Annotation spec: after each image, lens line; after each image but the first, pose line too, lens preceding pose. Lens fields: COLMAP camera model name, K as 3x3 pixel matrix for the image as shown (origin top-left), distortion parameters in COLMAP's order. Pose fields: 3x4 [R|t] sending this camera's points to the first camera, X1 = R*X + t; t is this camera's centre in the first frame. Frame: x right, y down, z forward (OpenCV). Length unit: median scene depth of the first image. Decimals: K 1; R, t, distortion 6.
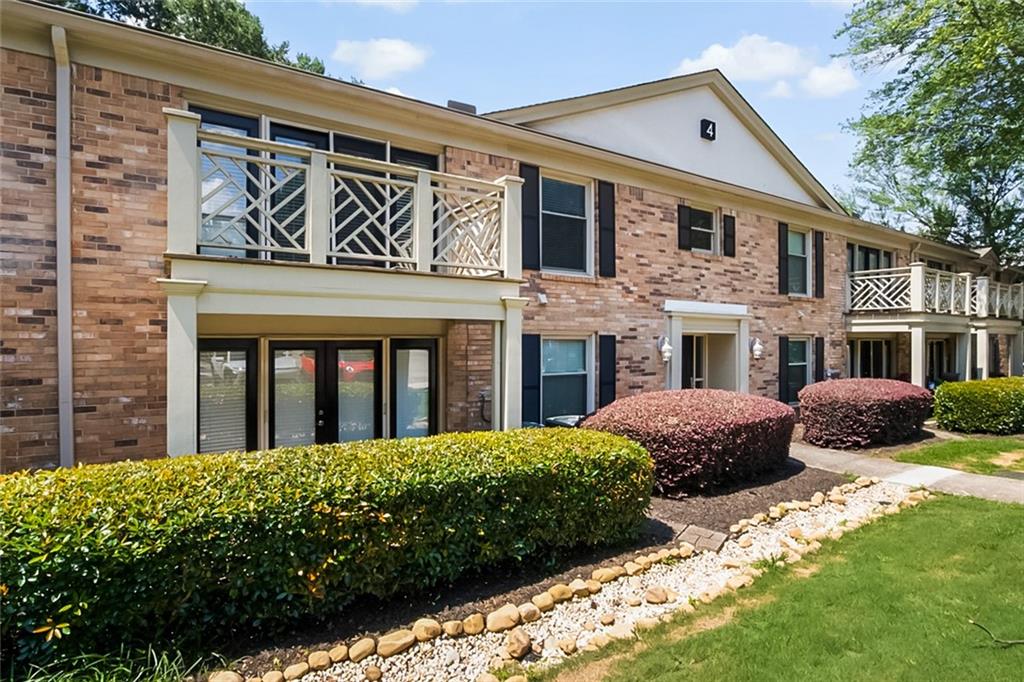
lens RADIAL K [[526.0, 0, 514.5], [0, 526.0, 336.7], [0, 0, 1]] dist [-0.008954, 0.000840]
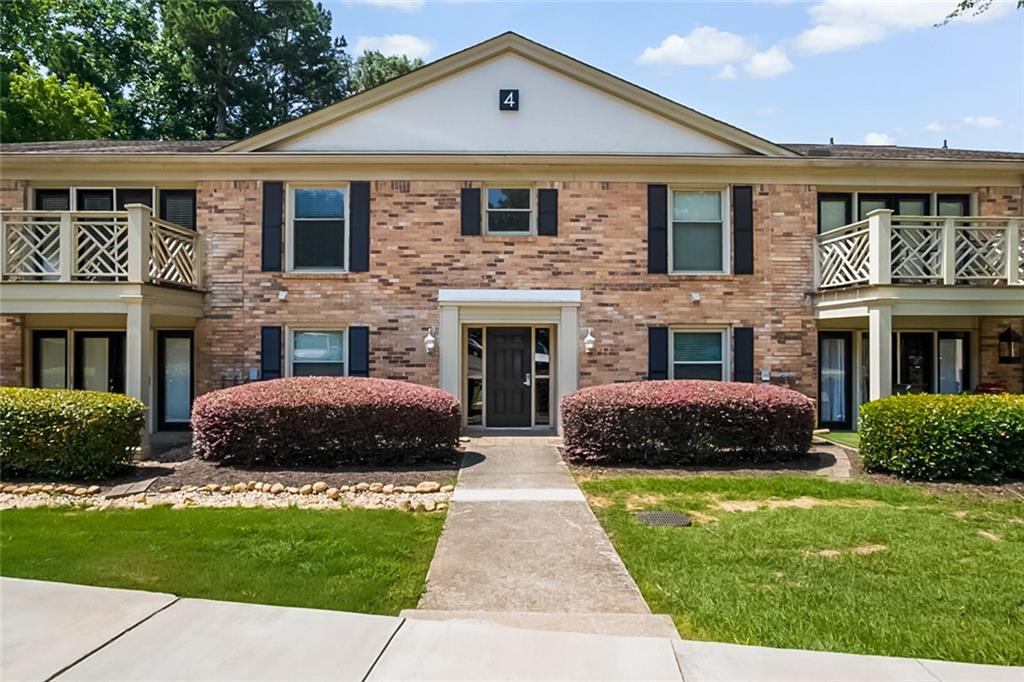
lens RADIAL K [[526.0, 0, 514.5], [0, 526.0, 336.7], [0, 0, 1]] dist [-0.008954, 0.000840]
pose [[0.838258, -0.008685, -0.545205, 0.931345], [0.003134, 0.999933, -0.011110, 0.027763], [0.545265, 0.007604, 0.838229, 0.263561]]
